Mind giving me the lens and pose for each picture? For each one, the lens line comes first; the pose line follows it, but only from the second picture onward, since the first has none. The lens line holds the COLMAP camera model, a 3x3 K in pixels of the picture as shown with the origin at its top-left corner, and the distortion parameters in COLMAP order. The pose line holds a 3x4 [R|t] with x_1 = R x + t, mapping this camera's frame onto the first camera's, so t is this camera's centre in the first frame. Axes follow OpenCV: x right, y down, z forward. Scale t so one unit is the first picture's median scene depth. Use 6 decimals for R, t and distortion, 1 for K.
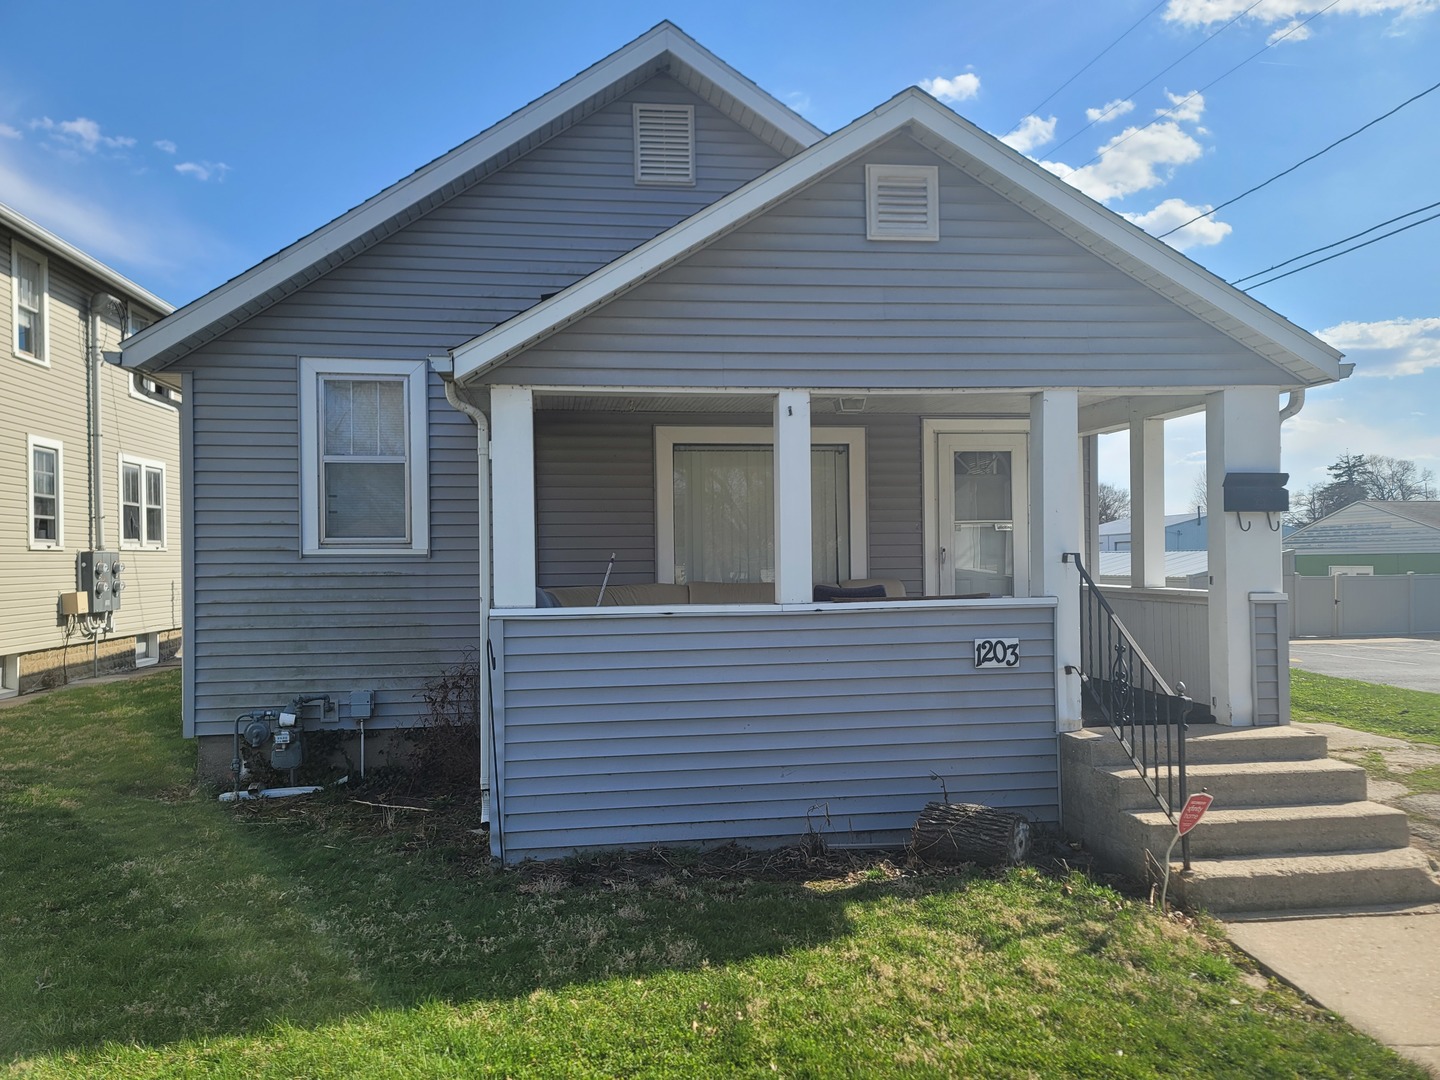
lens RADIAL K [[1058.6, 0, 720.0], [0, 1058.6, 540.0], [0, 0, 1]] dist [-0.004062, -0.002957]
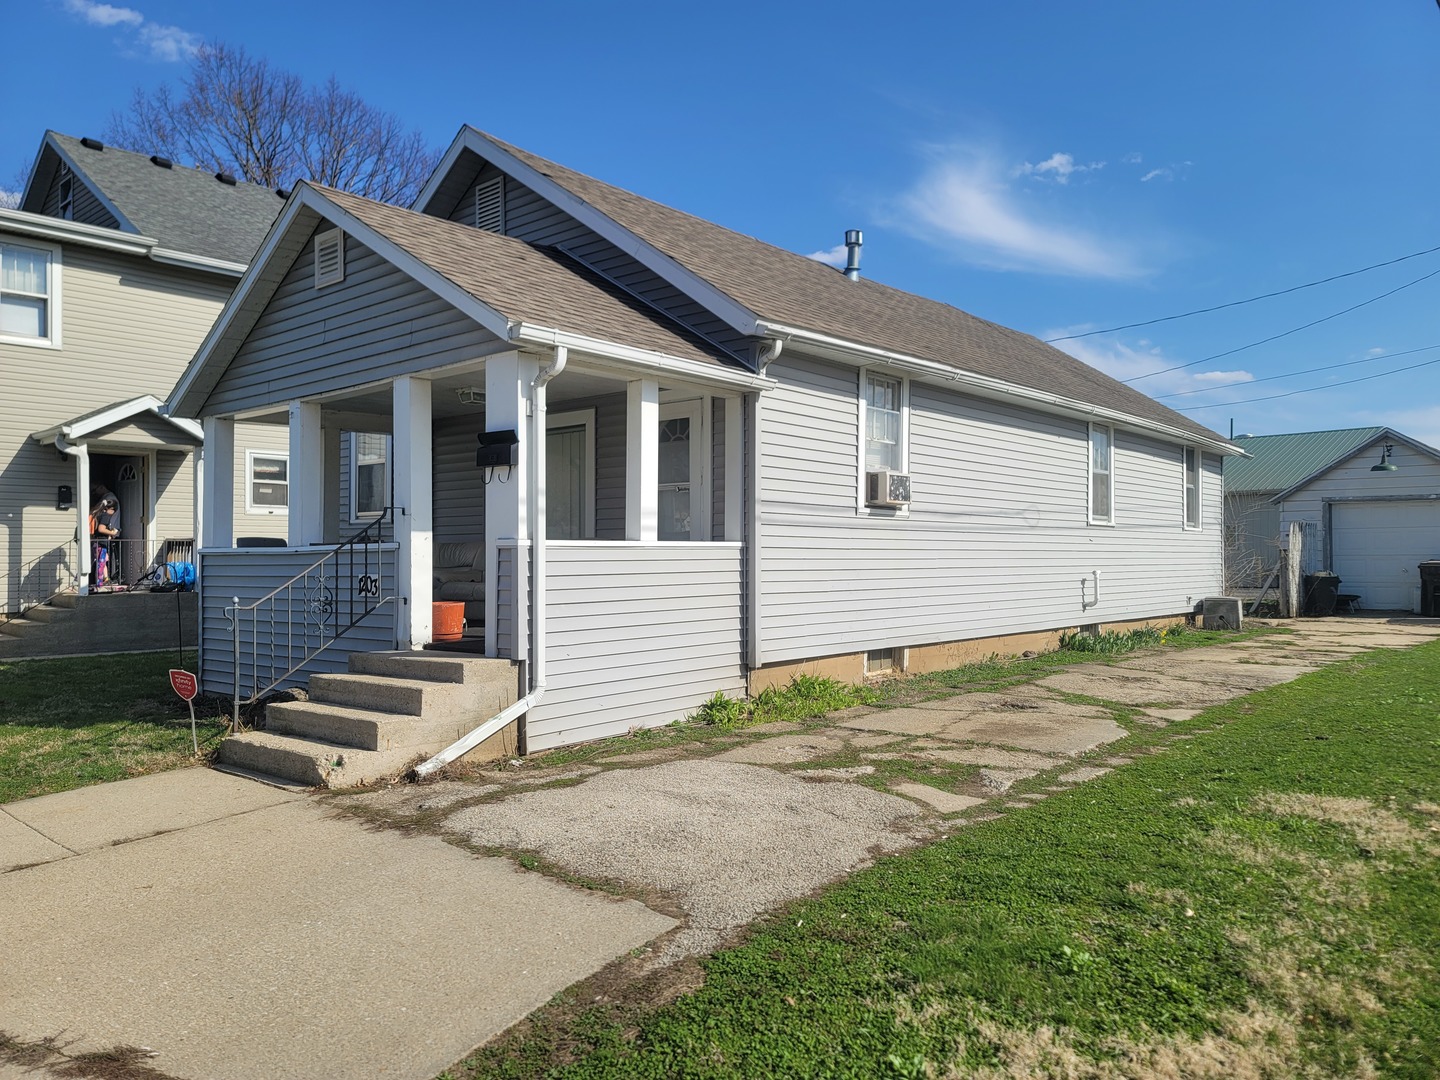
lens RADIAL K [[1058.6, 0, 720.0], [0, 1058.6, 540.0], [0, 0, 1]] dist [-0.004062, -0.002957]
pose [[0.658196, -0.000378, -0.752846, 1.257595], [0.004182, 0.999986, 0.003155, 0.040099], [0.752835, -0.005225, 0.658189, 0.379944]]
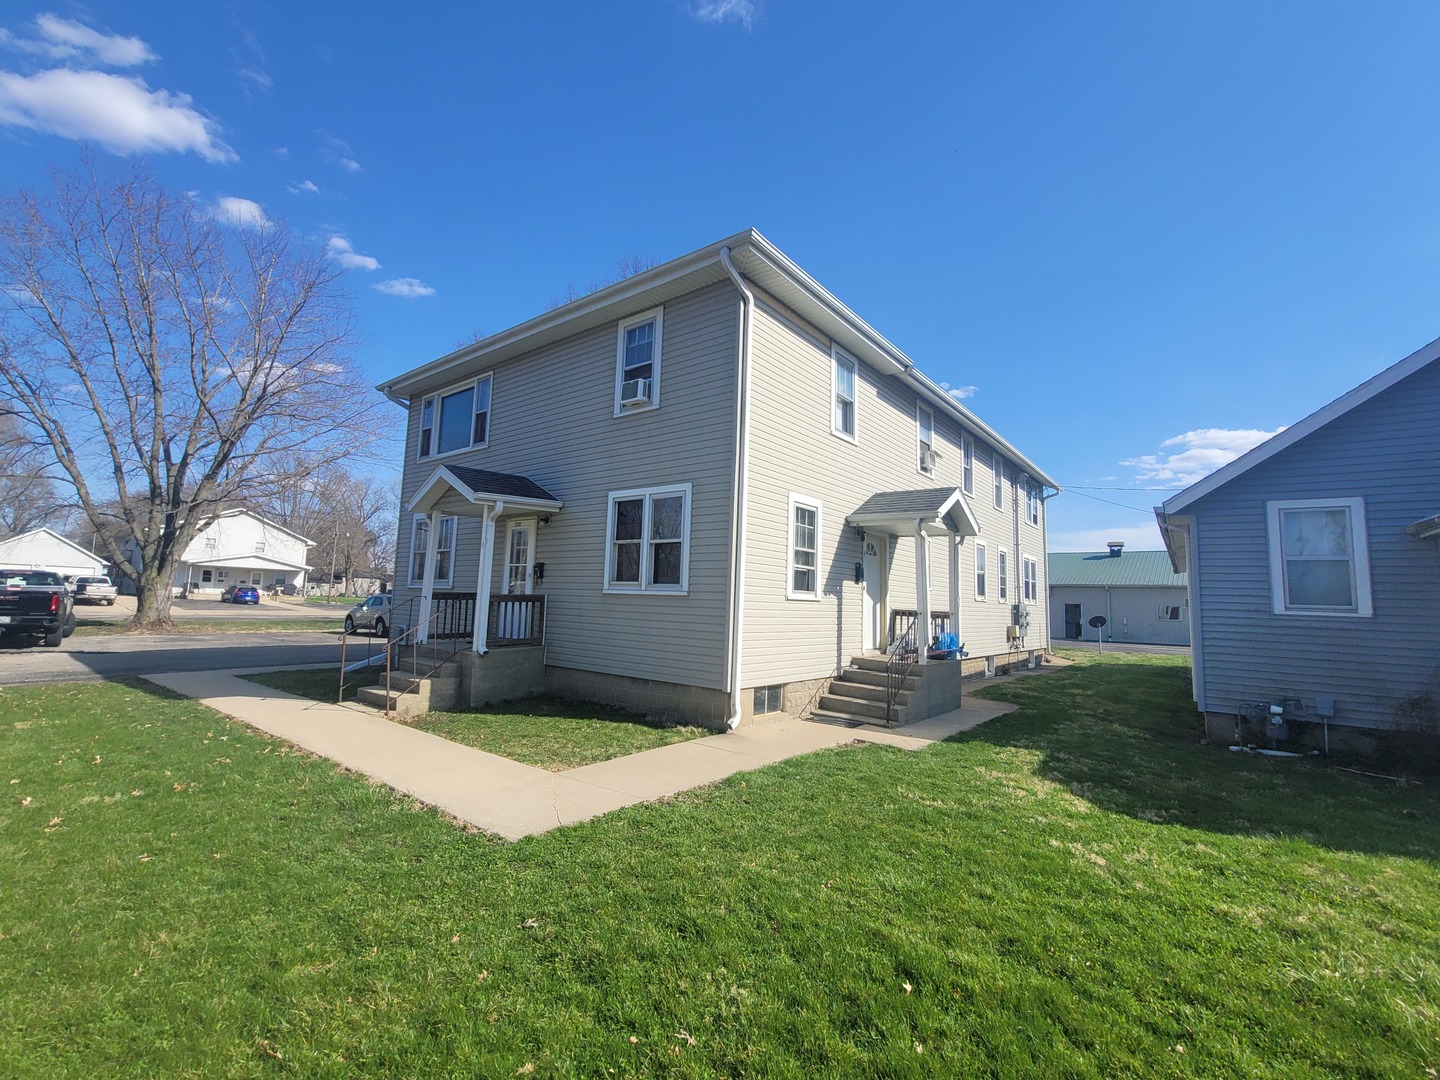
lens RADIAL K [[620.8, 0, 720.0], [0, 620.8, 540.0], [0, 0, 1]] dist [-0.000355, -0.000073]
pose [[0.691422, -0.038690, -0.721414, -0.279833], [-0.029862, 0.996181, -0.082046, 0.003744], [0.721834, 0.078272, 0.687626, -0.351967]]
